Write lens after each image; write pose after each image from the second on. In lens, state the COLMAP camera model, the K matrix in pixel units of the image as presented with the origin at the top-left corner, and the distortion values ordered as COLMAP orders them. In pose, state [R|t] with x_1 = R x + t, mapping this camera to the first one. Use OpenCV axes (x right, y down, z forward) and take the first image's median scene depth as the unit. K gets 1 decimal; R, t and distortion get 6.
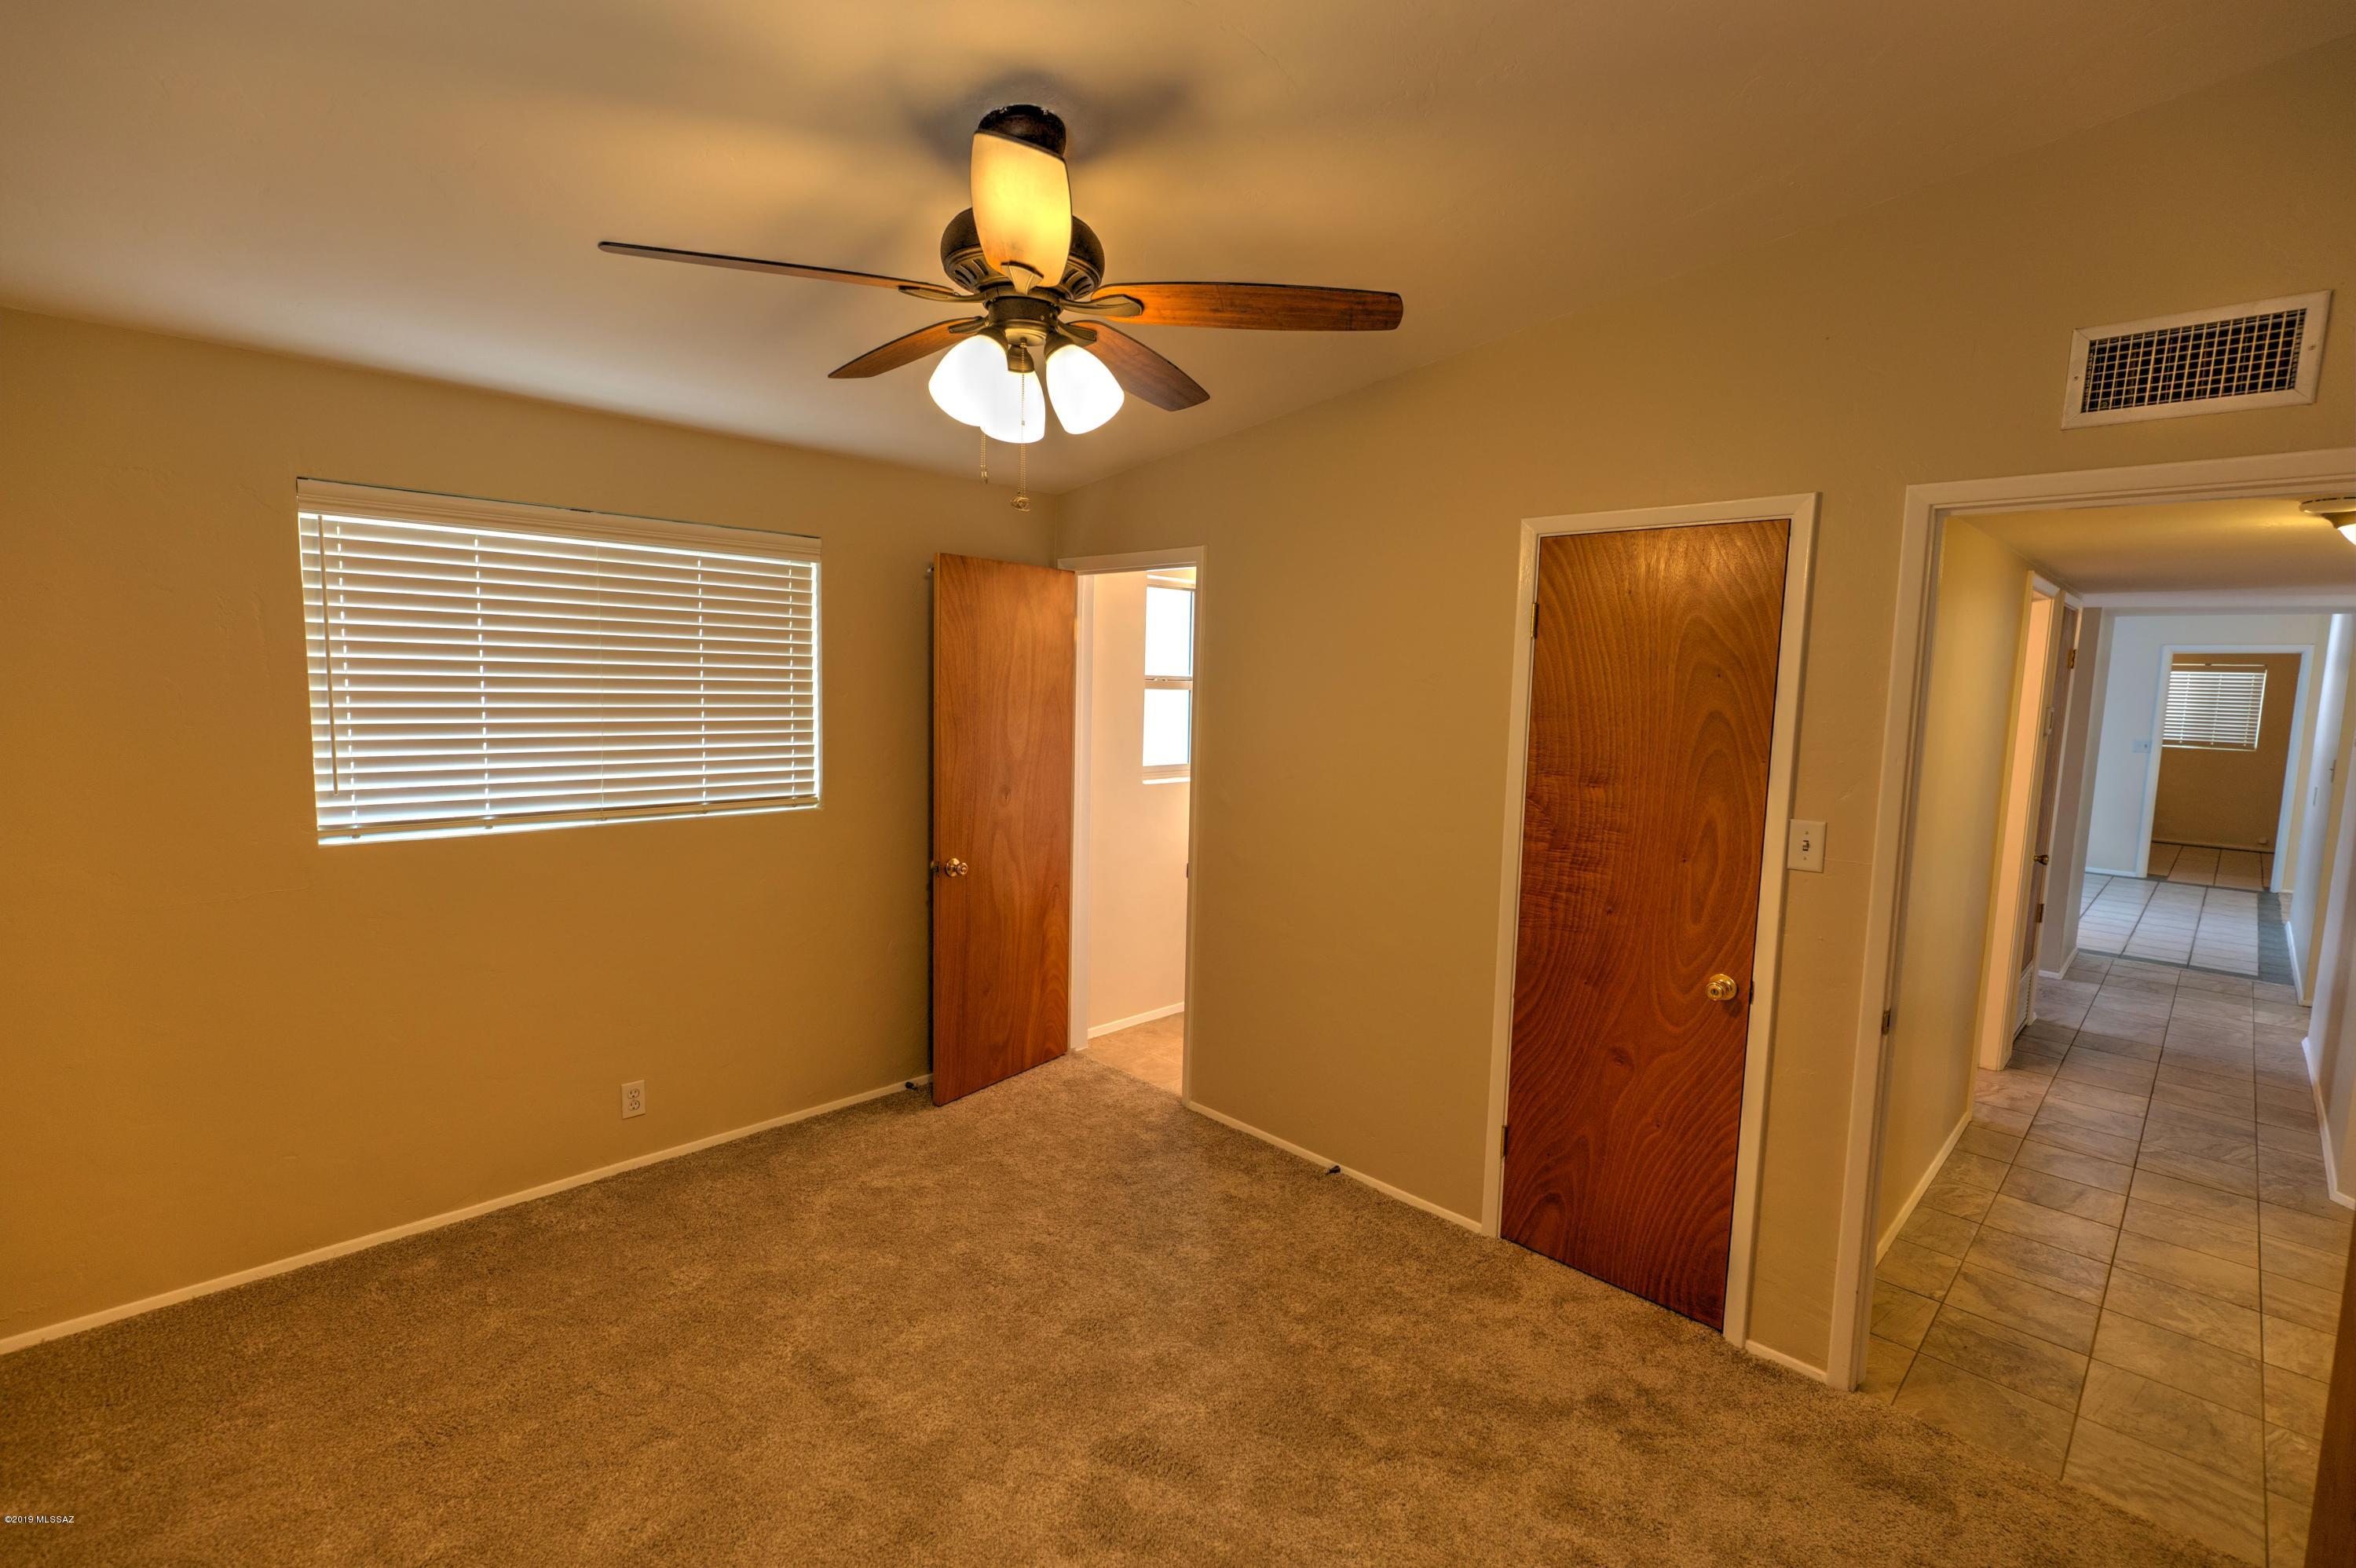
lens RADIAL K [[1063.7, 0, 1175.2], [0, 1063.7, 780.8], [0, 0, 1]] dist [0.013024, -0.000320]
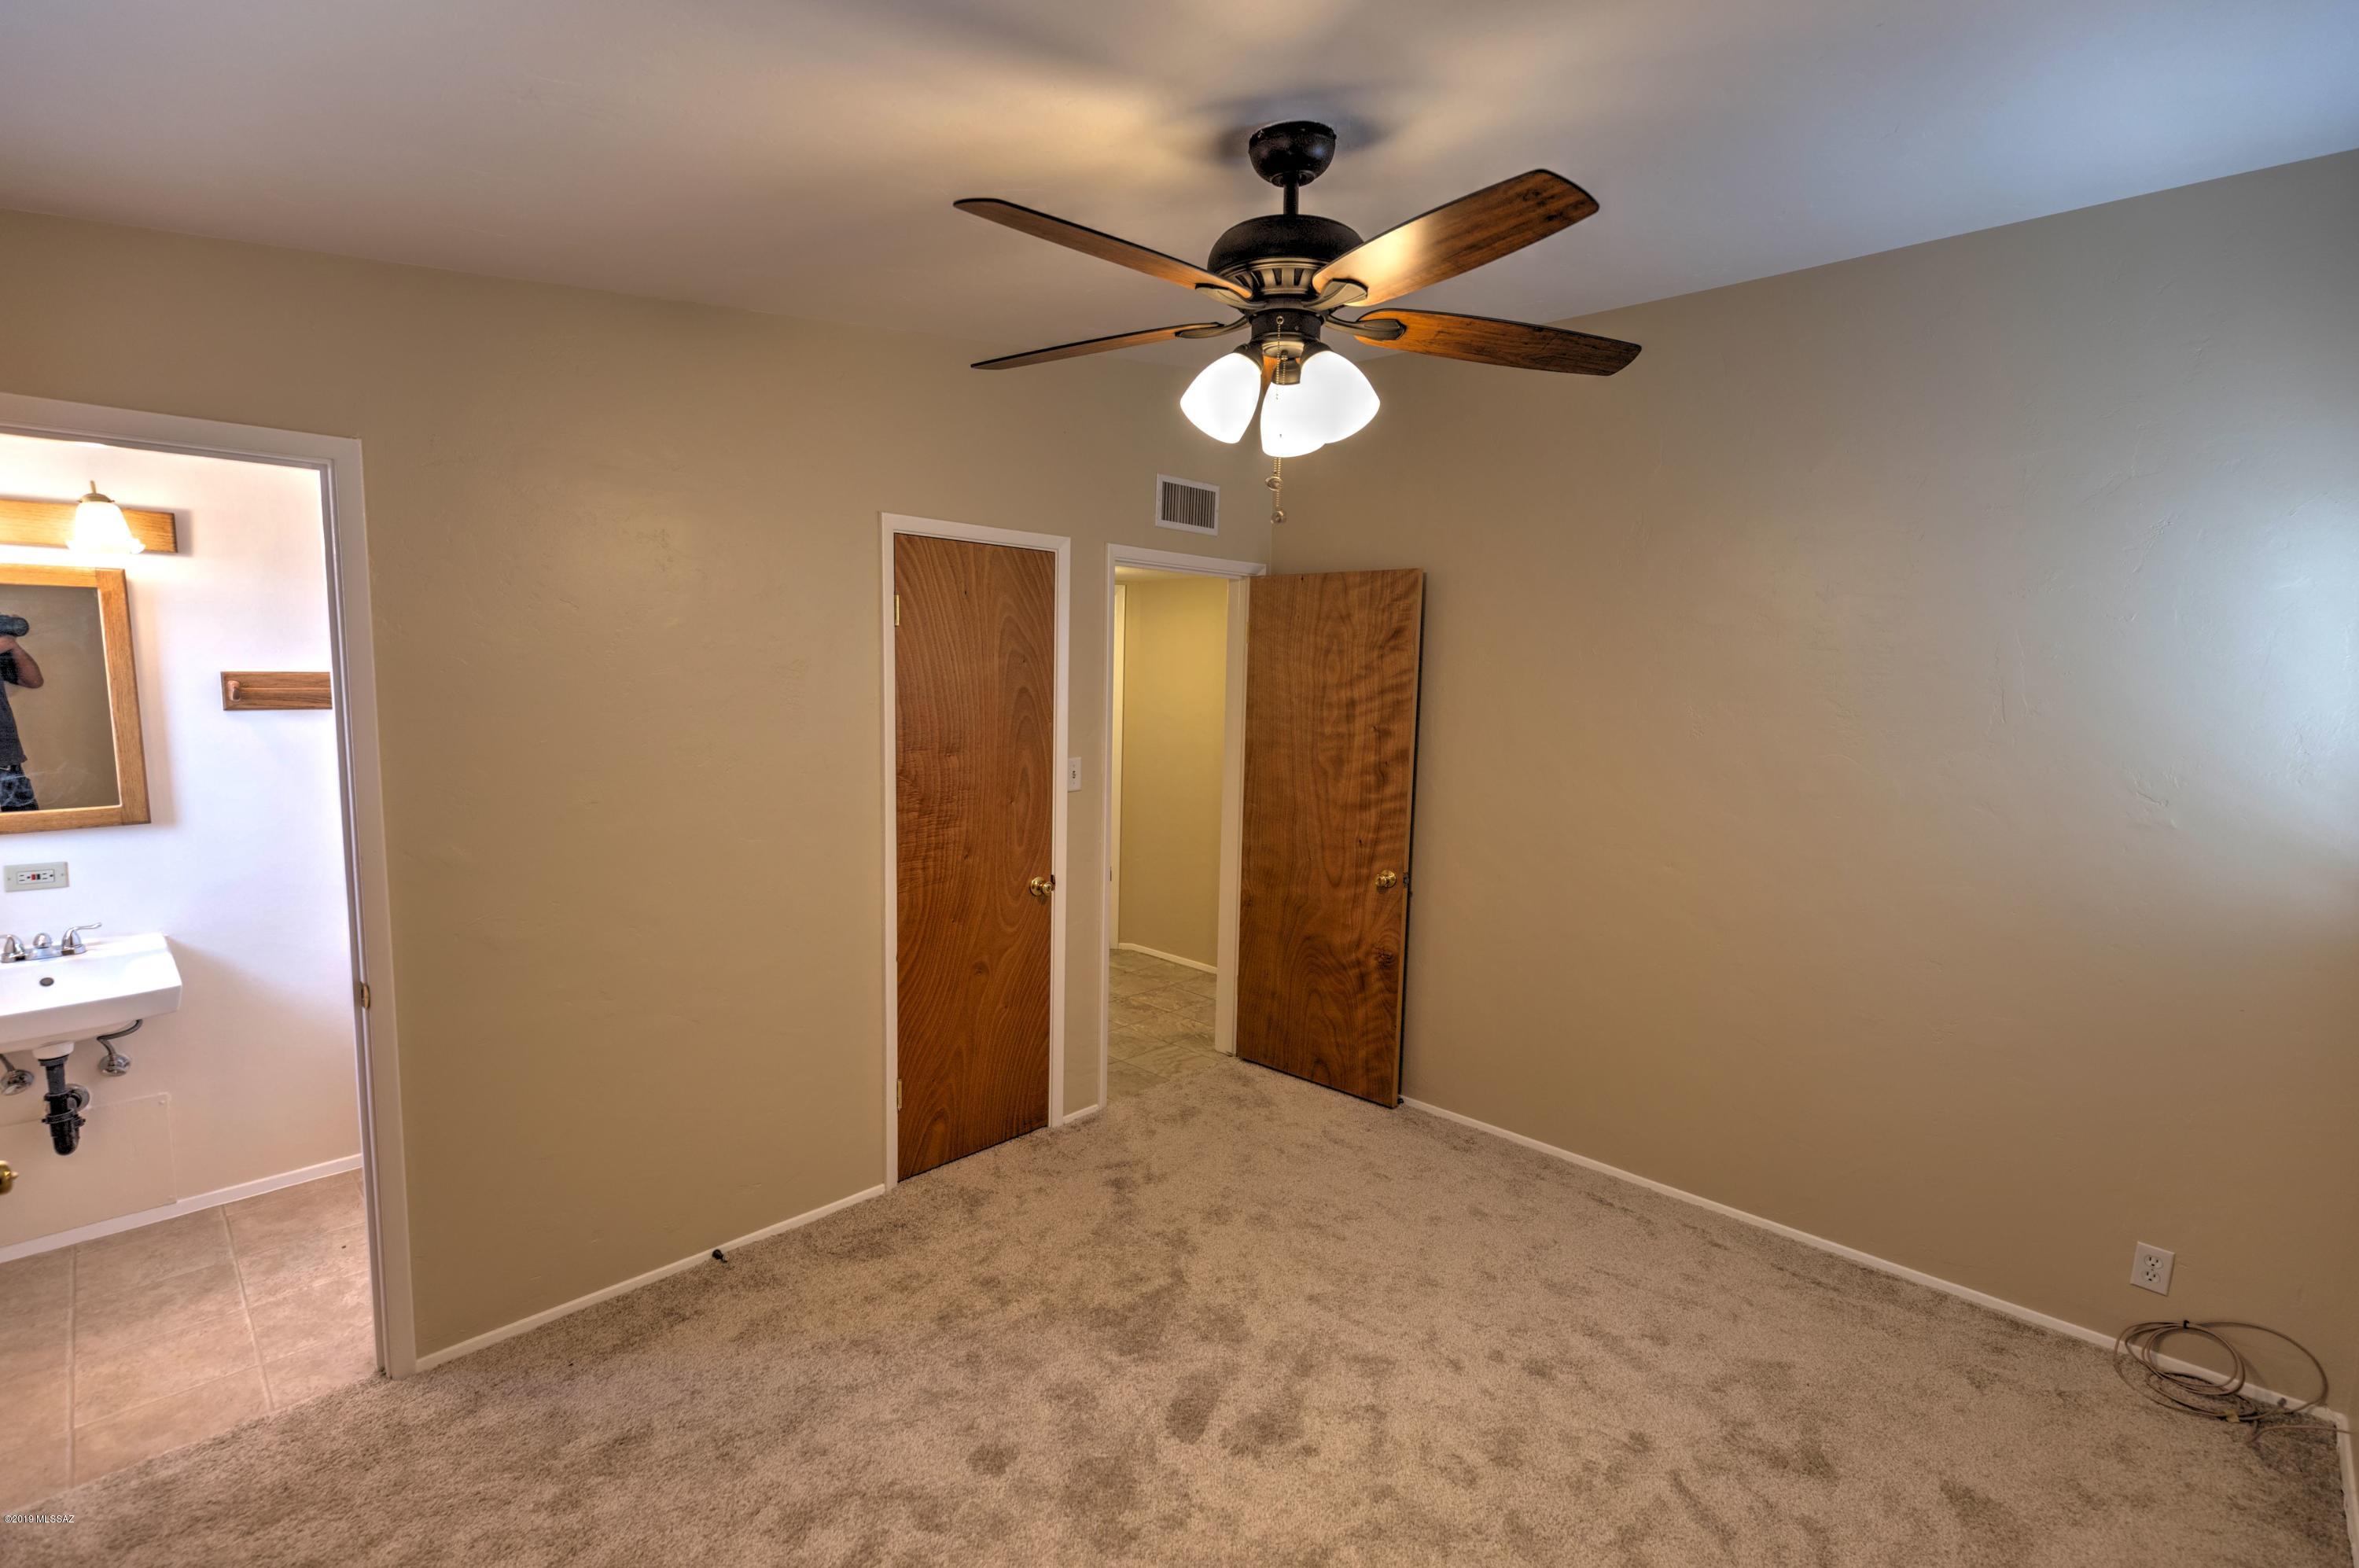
lens RADIAL K [[1065.2, 0, 1183.7], [0, 1065.2, 782.7], [0, 0, 1]] dist [0.013024, -0.000320]
pose [[-0.017466, -0.137831, 0.990302, -0.715410], [0.082232, 0.986899, 0.138807, -0.097893], [-0.996460, 0.083859, -0.005903, 0.685632]]
